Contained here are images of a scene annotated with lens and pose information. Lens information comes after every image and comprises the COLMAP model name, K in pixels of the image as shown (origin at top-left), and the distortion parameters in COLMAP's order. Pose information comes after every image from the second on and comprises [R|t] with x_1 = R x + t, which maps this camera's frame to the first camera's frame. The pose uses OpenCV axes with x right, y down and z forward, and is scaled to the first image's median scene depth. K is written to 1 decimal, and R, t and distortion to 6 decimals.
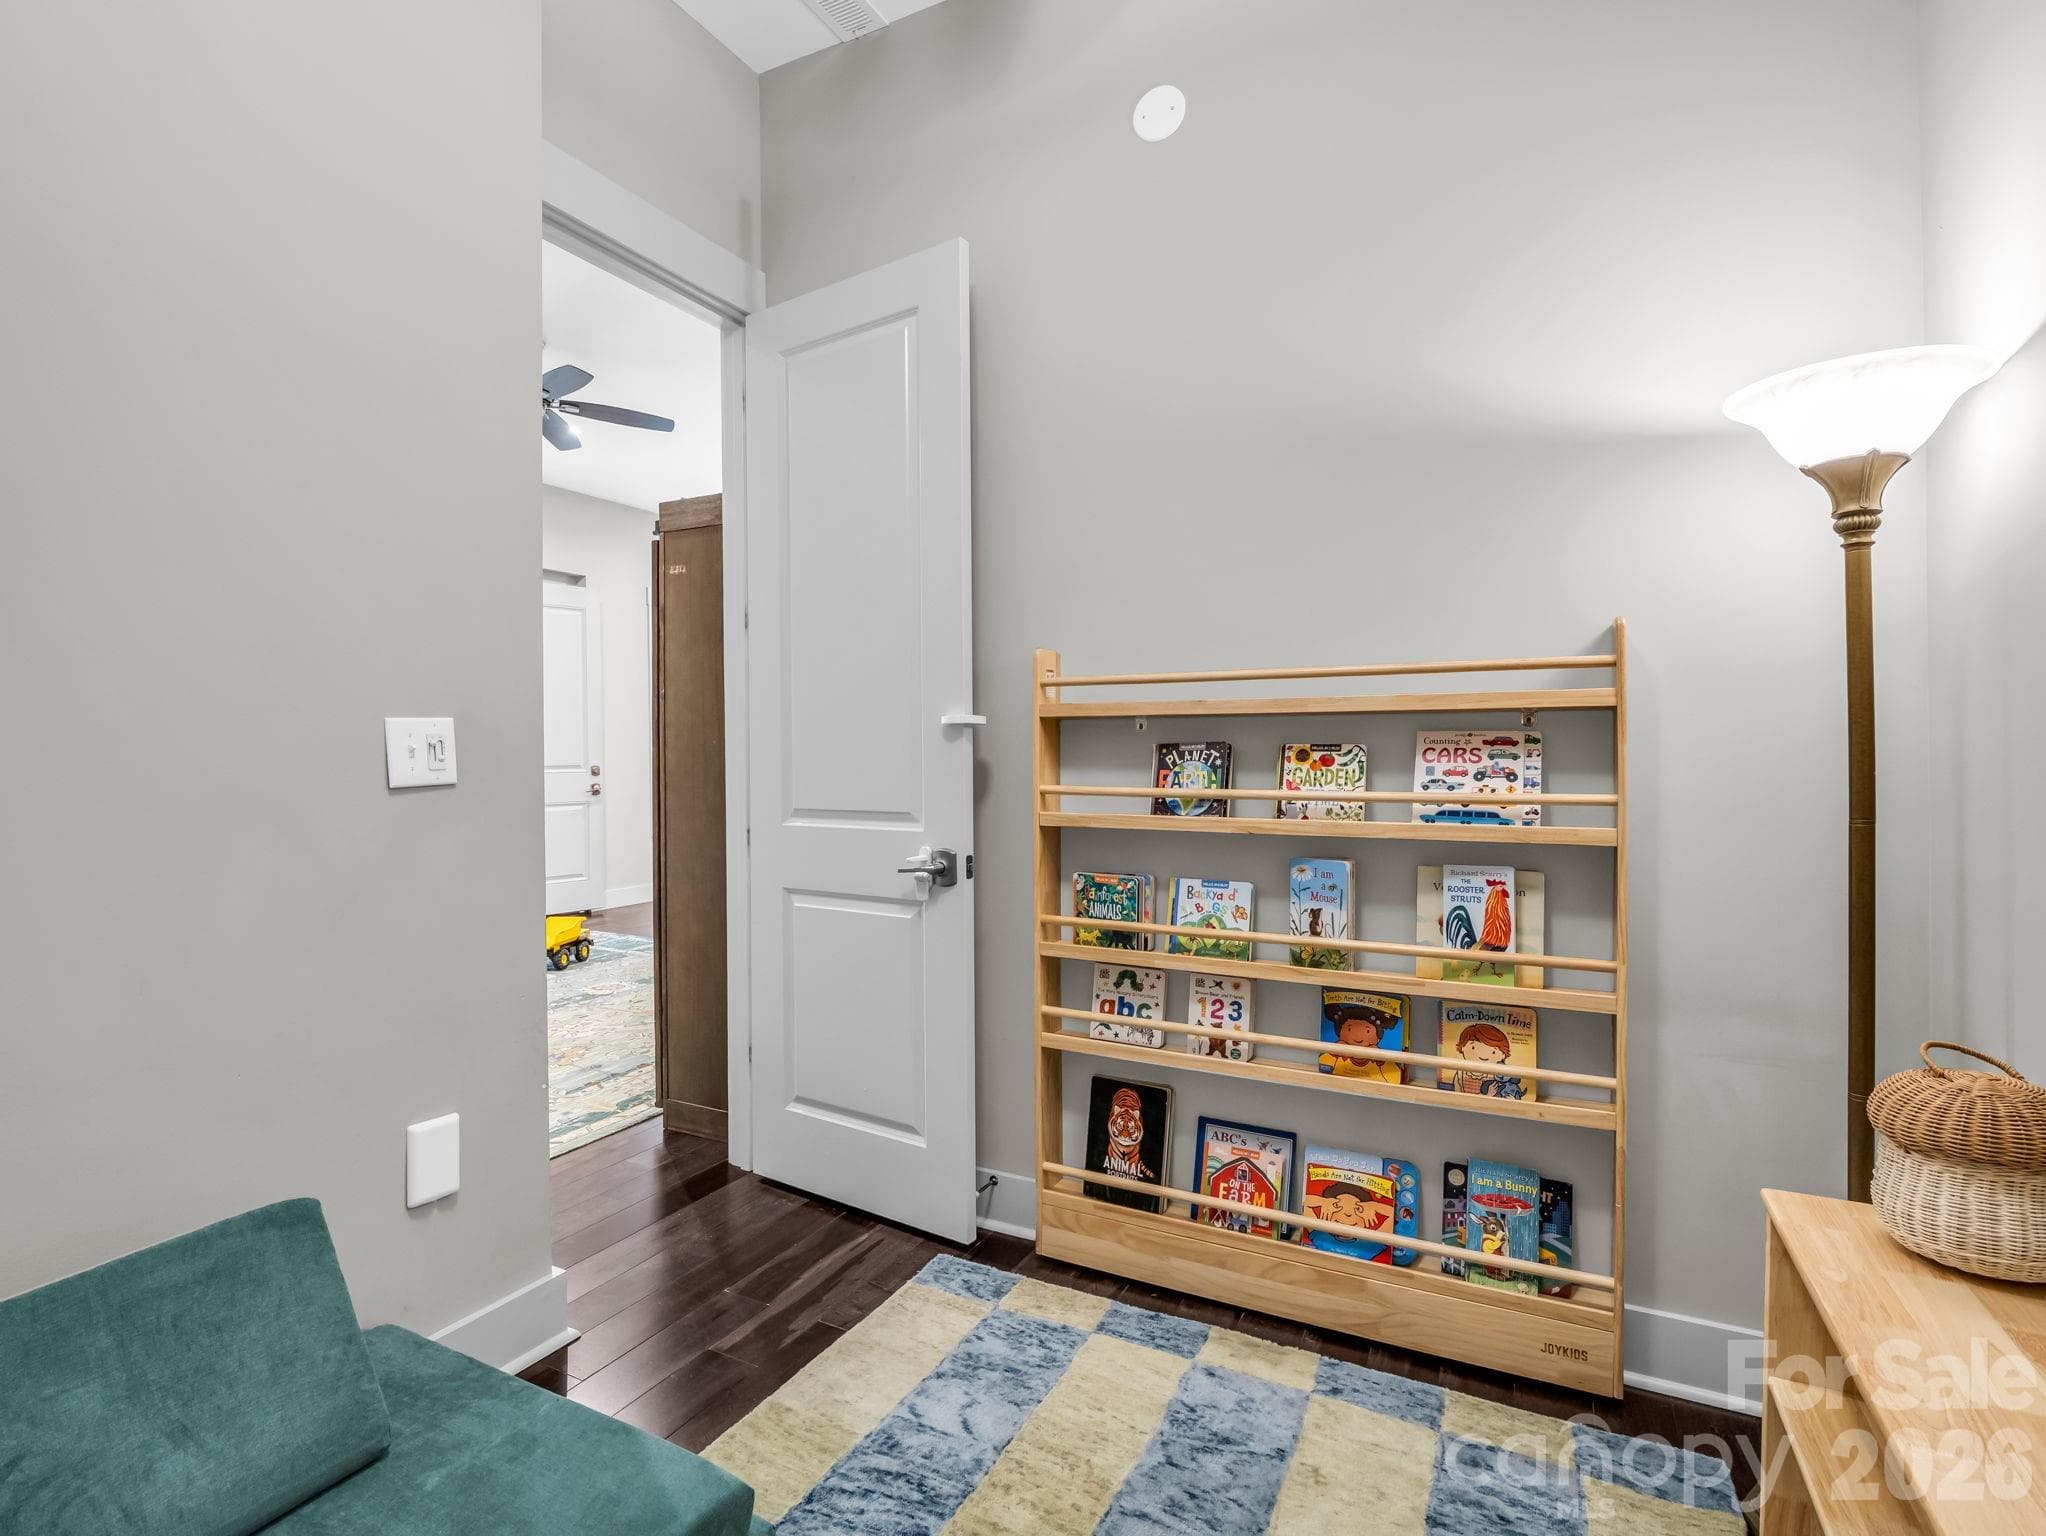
lens RADIAL K [[1007.4, 0, 1029.2], [0, 1007.4, 753.4], [0, 0, 1]] dist [-0.019223, -0.000262]
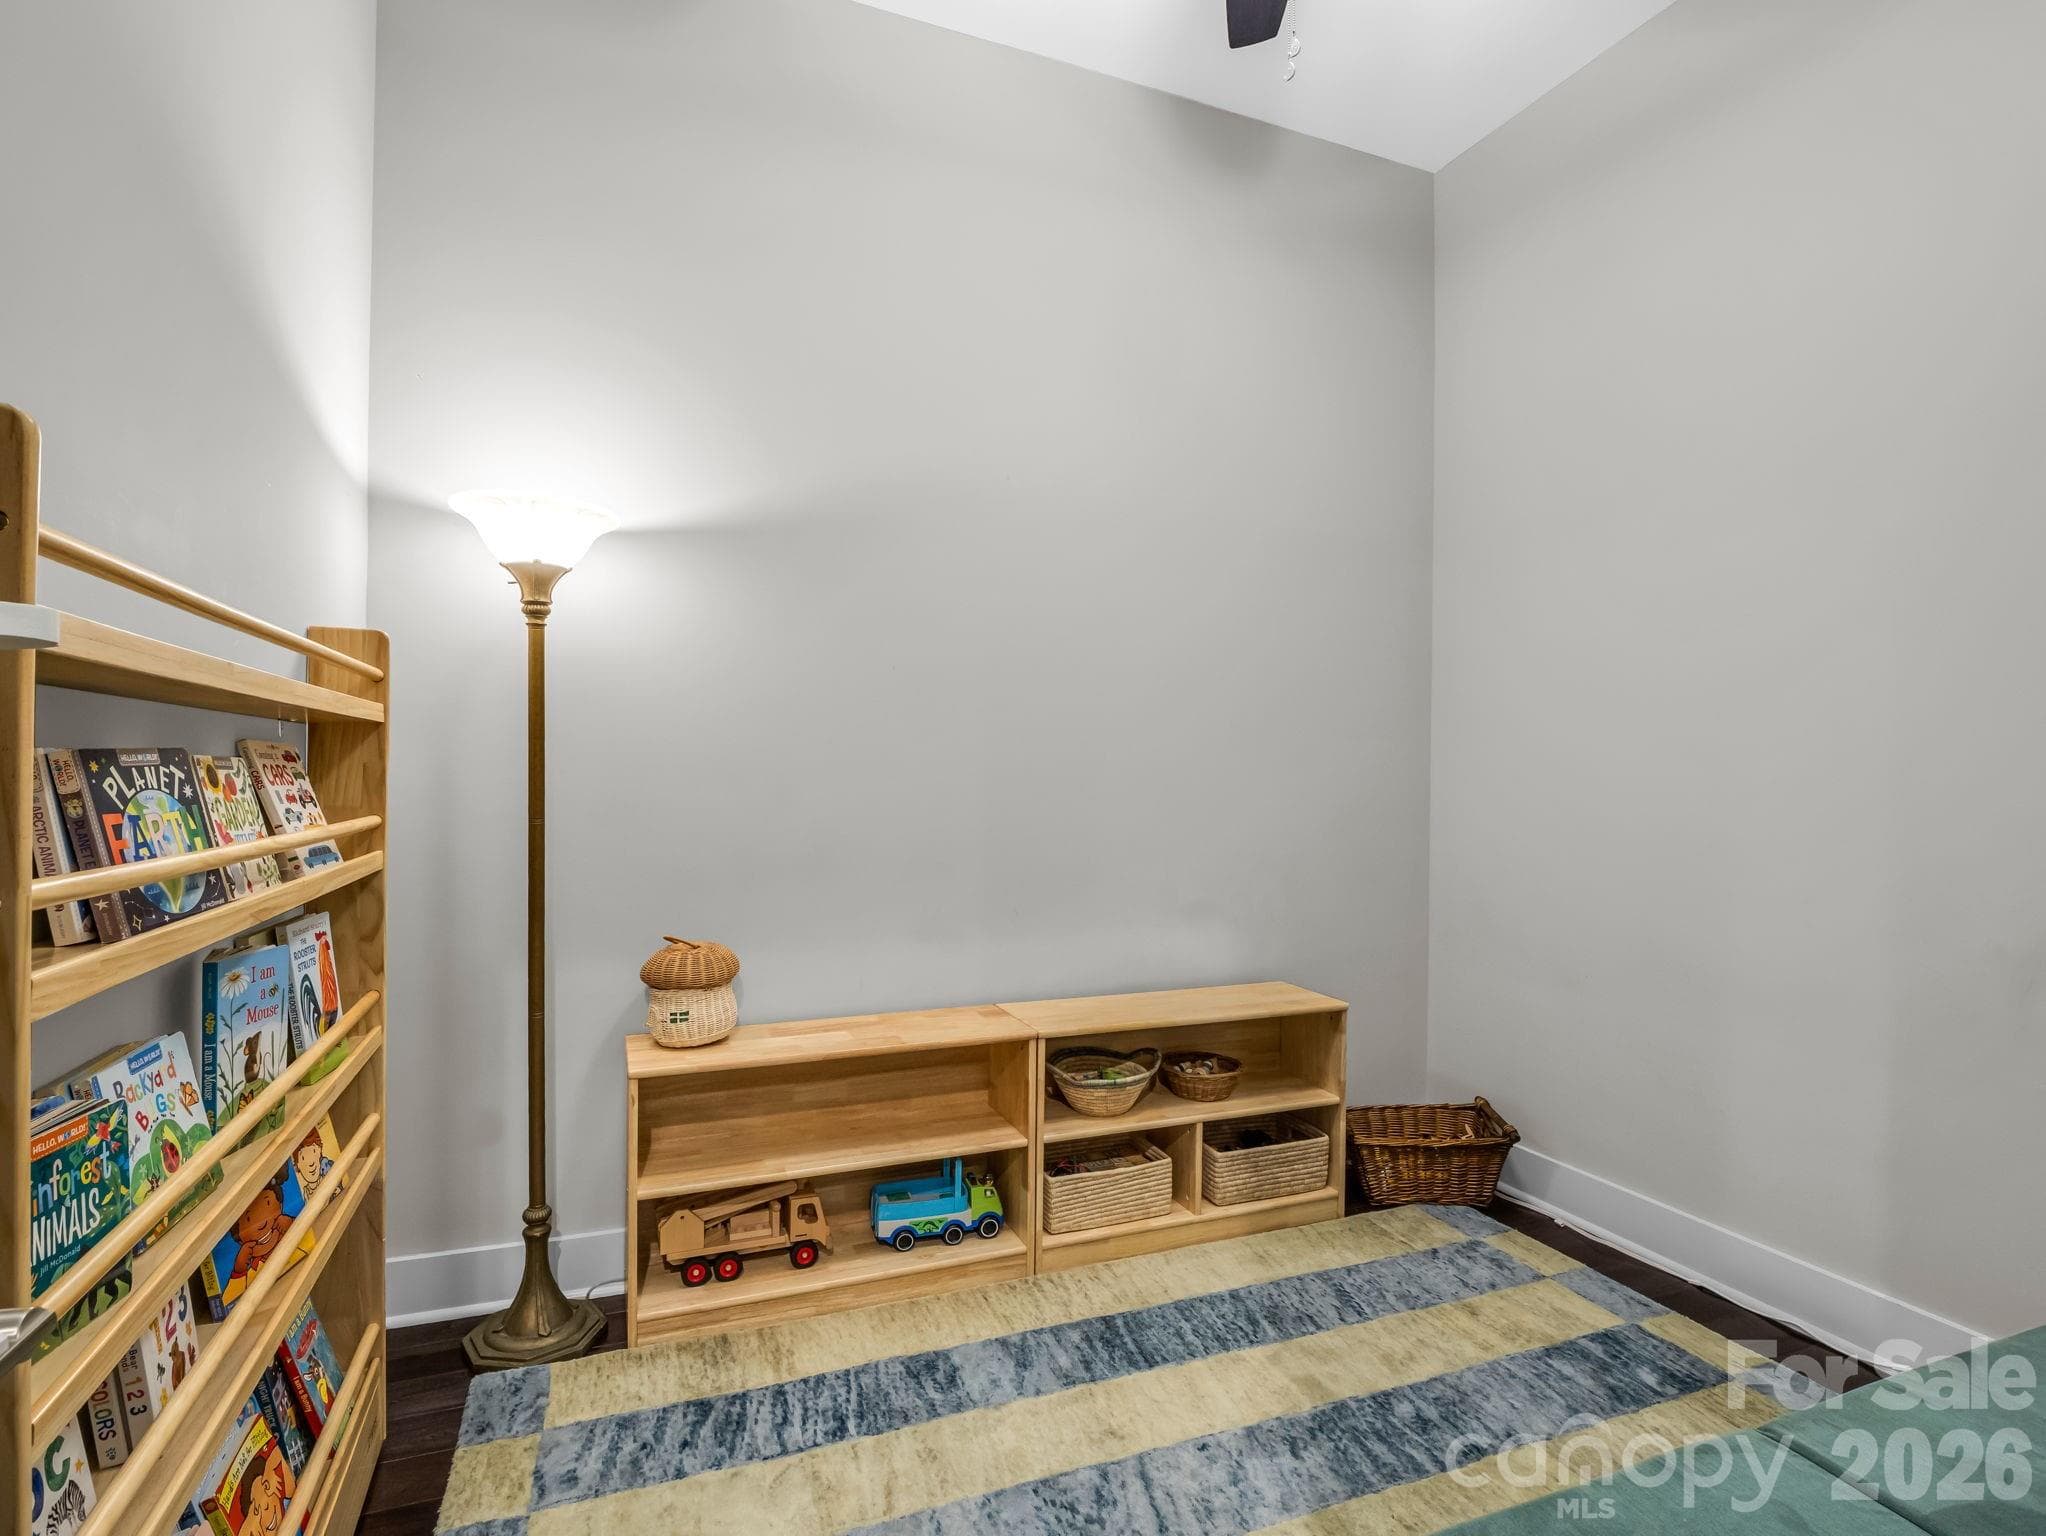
lens RADIAL K [[1007.4, 0, 1029.2], [0, 1007.4, 753.4], [0, 0, 1]] dist [-0.019223, -0.000262]
pose [[-0.774888, 0.011545, 0.631994, -0.438862], [-0.000955, 0.999811, -0.019434, -0.000549], [-0.632098, -0.015663, -0.774730, 1.165618]]
